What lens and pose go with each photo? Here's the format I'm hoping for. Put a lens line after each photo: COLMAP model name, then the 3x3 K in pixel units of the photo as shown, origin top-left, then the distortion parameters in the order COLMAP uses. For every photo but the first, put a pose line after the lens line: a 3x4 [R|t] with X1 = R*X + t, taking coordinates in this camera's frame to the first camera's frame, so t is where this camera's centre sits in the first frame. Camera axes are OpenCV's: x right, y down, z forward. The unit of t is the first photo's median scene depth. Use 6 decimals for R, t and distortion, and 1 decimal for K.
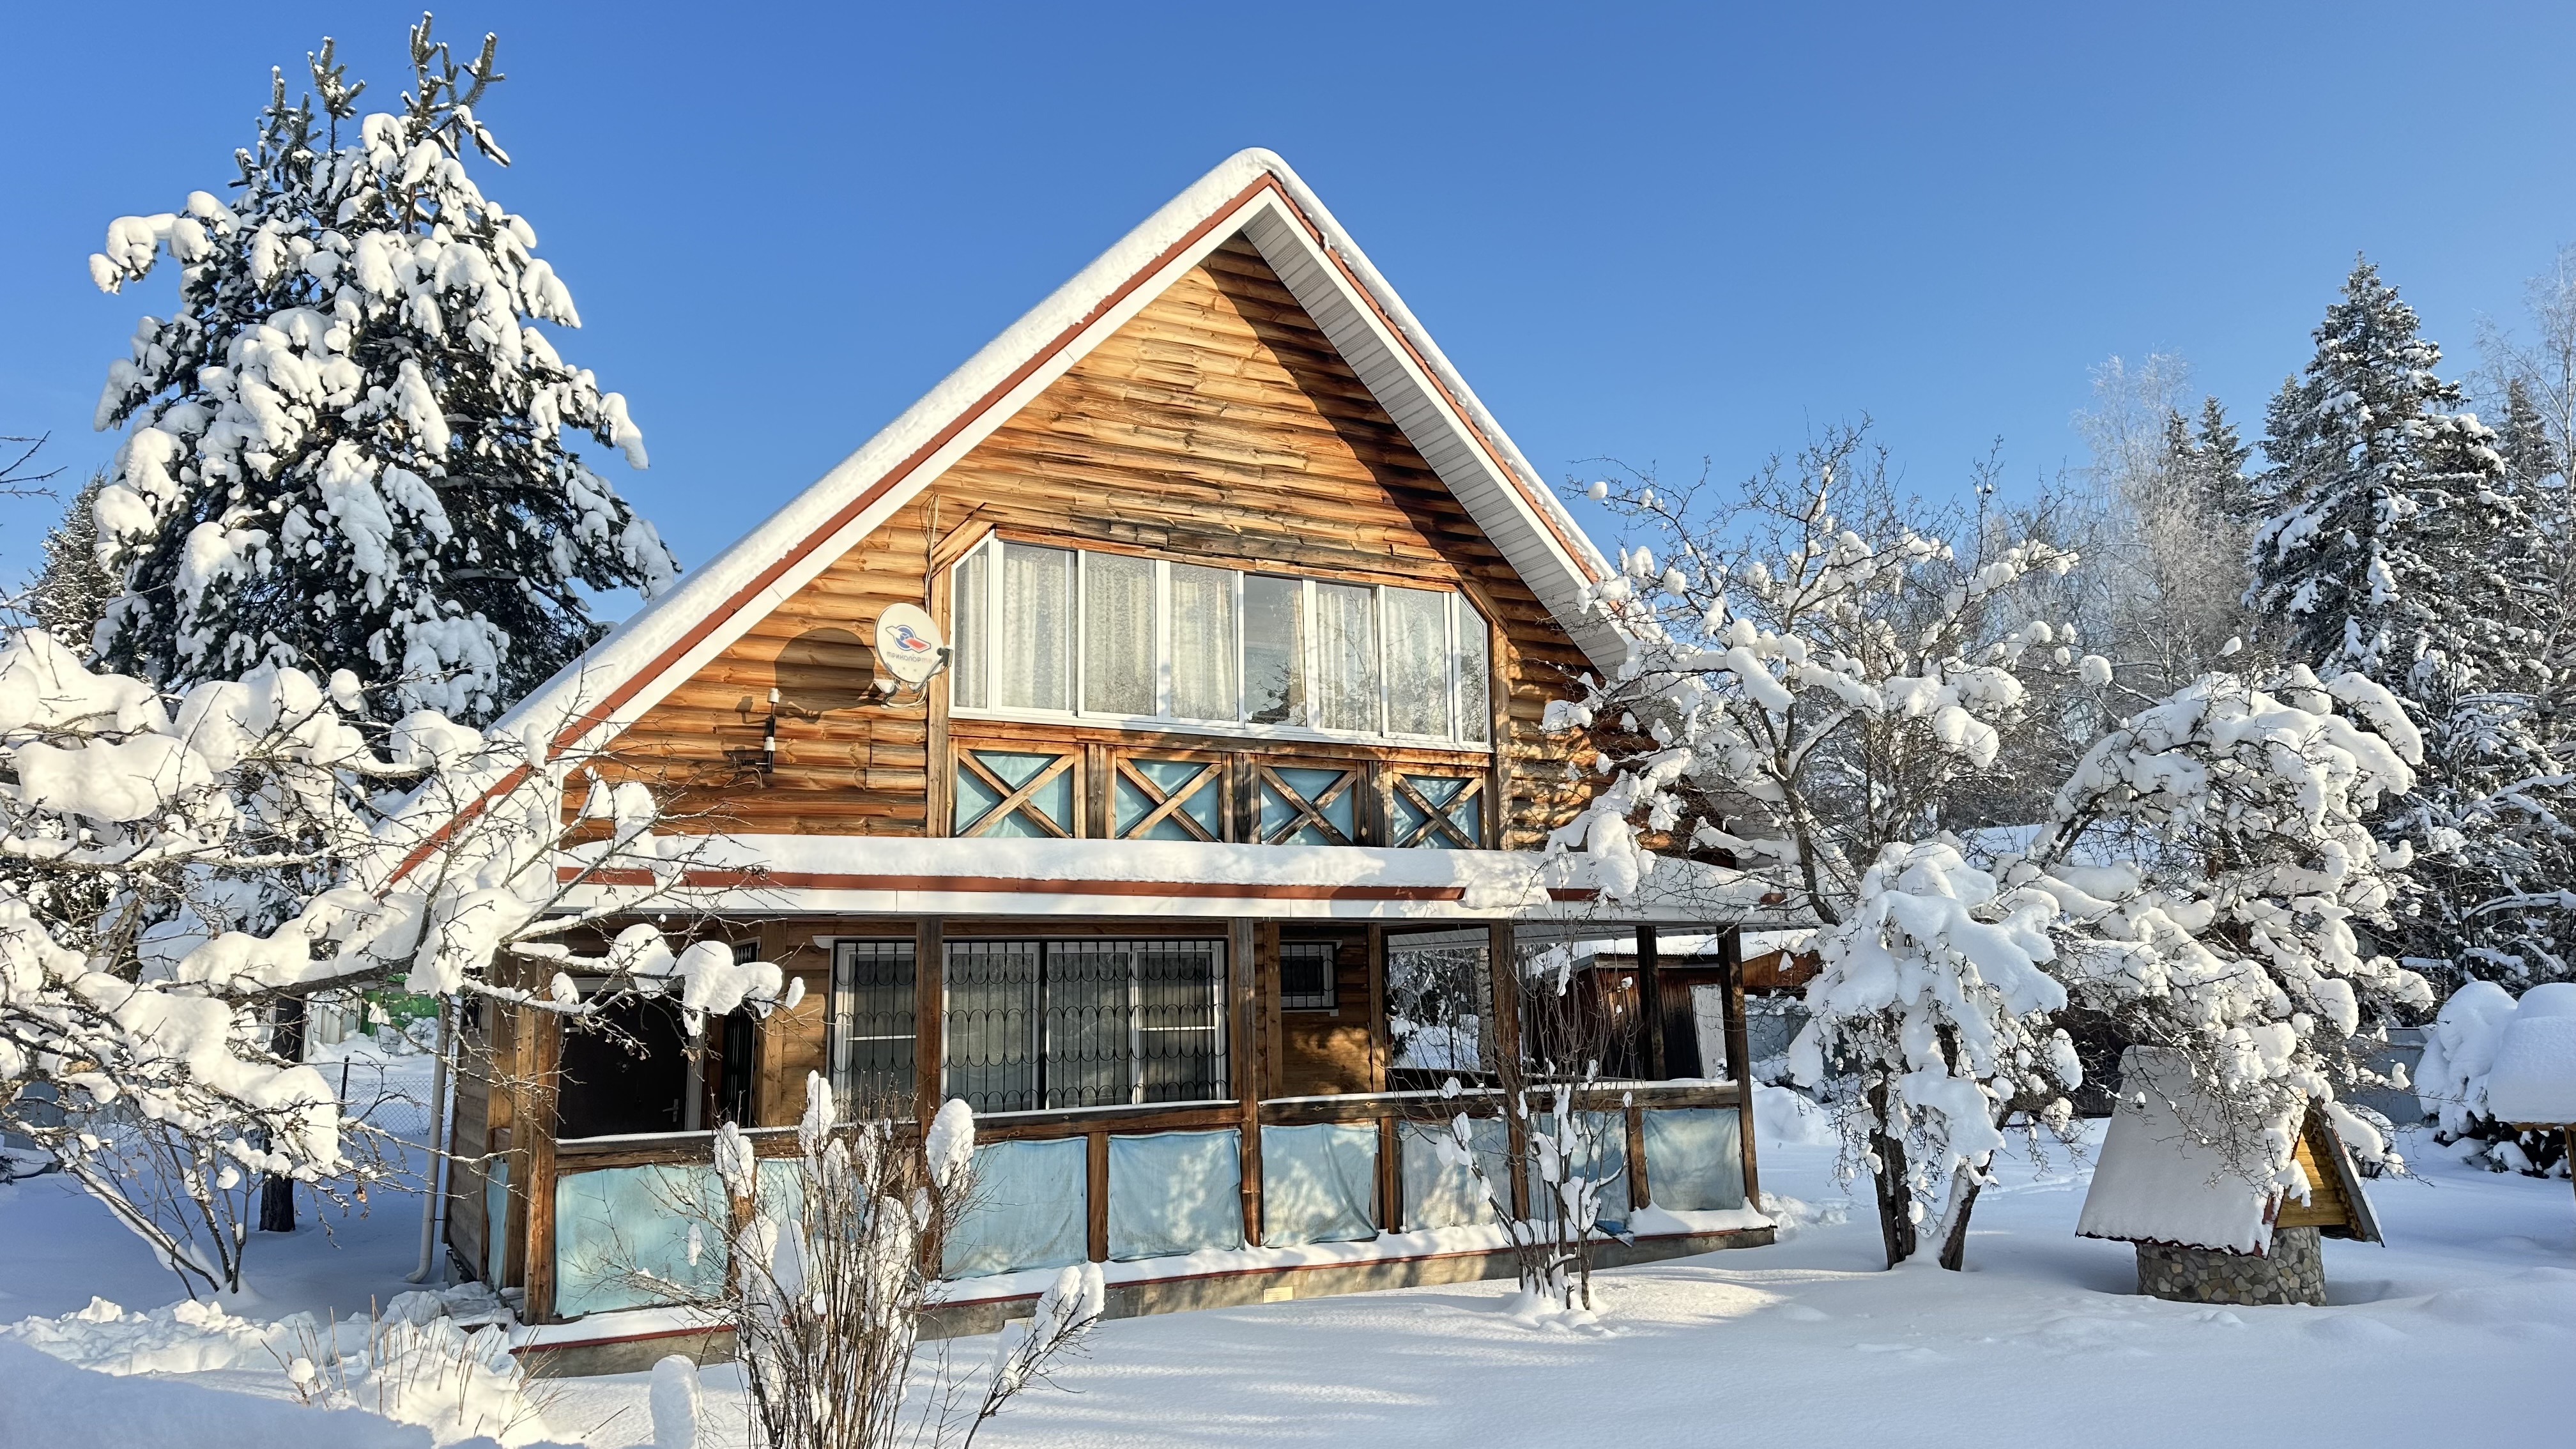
lens RADIAL K [[1789.5, 0, 1288.4], [0, 1789.5, 730.5], [0, 0, 1]] dist [0.072567, -0.086431]
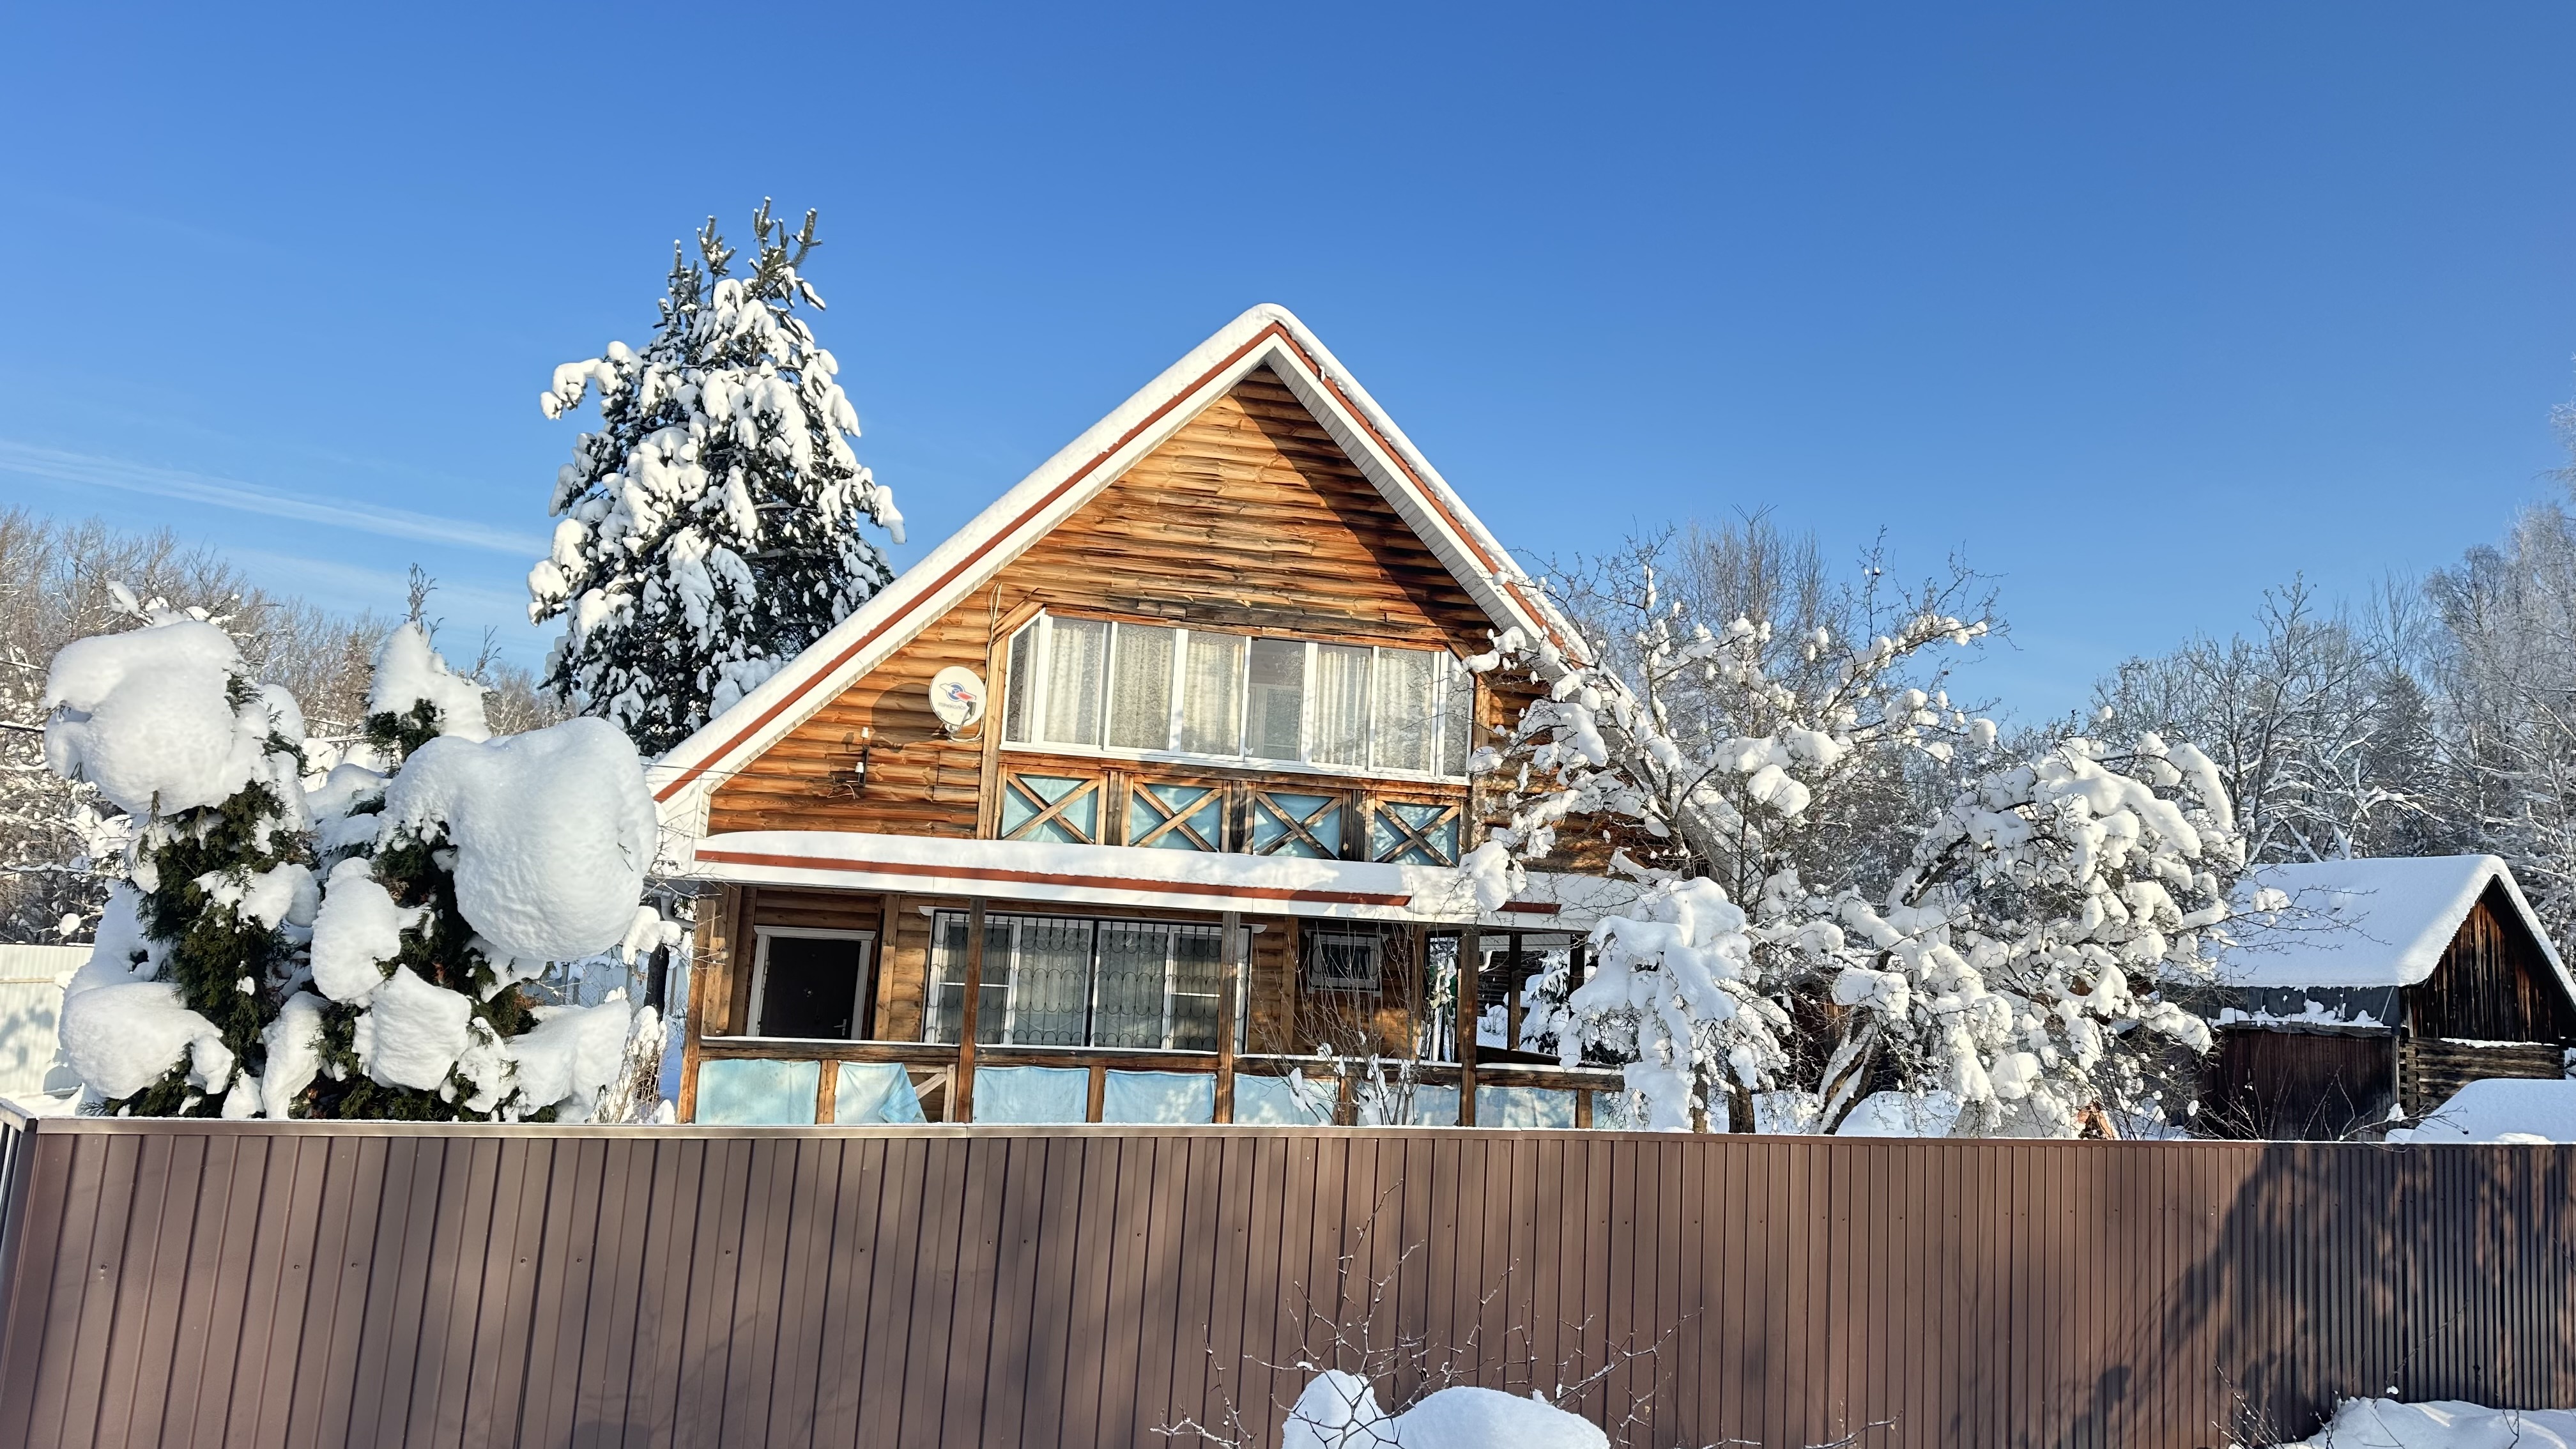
lens RADIAL K [[1789.5, 0, 1304.3], [0, 1789.5, 735.5], [0, 0, 1]] dist [0.072567, -0.086431]
pose [[0.956517, 0.026523, -0.290468, 0.372110], [-0.023131, 0.999618, 0.015105, -0.038725], [0.290758, -0.007730, 0.956765, -0.194762]]
